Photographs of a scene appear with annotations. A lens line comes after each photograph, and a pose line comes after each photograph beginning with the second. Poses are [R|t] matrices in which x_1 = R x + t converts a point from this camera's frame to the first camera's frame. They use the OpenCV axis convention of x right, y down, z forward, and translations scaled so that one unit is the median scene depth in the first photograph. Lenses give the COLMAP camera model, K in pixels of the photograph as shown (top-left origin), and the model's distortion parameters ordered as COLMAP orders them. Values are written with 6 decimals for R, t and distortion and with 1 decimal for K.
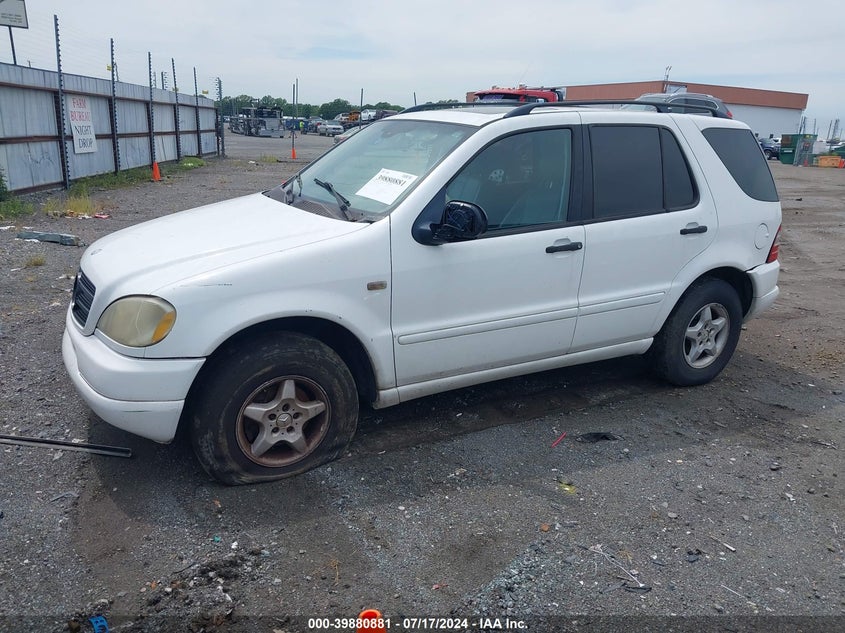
lens RADIAL K [[614.1, 0, 427.4], [0, 614.1, 317.4], [0, 0, 1]] dist [-0.000002, 0.001817]
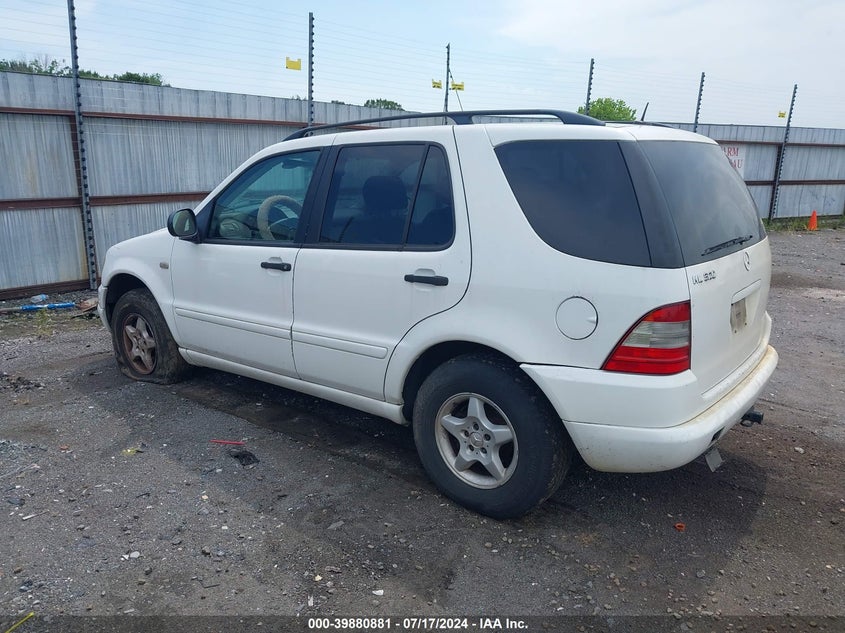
lens RADIAL K [[614.1, 0, 420.2], [0, 614.1, 320.3], [0, 0, 1]] dist [-0.000002, 0.001817]
pose [[0.458071, 0.200706, -0.865961, 1.173911], [-0.261290, 0.961542, 0.084643, -0.167717], [0.849646, 0.187494, 0.492897, 0.688097]]
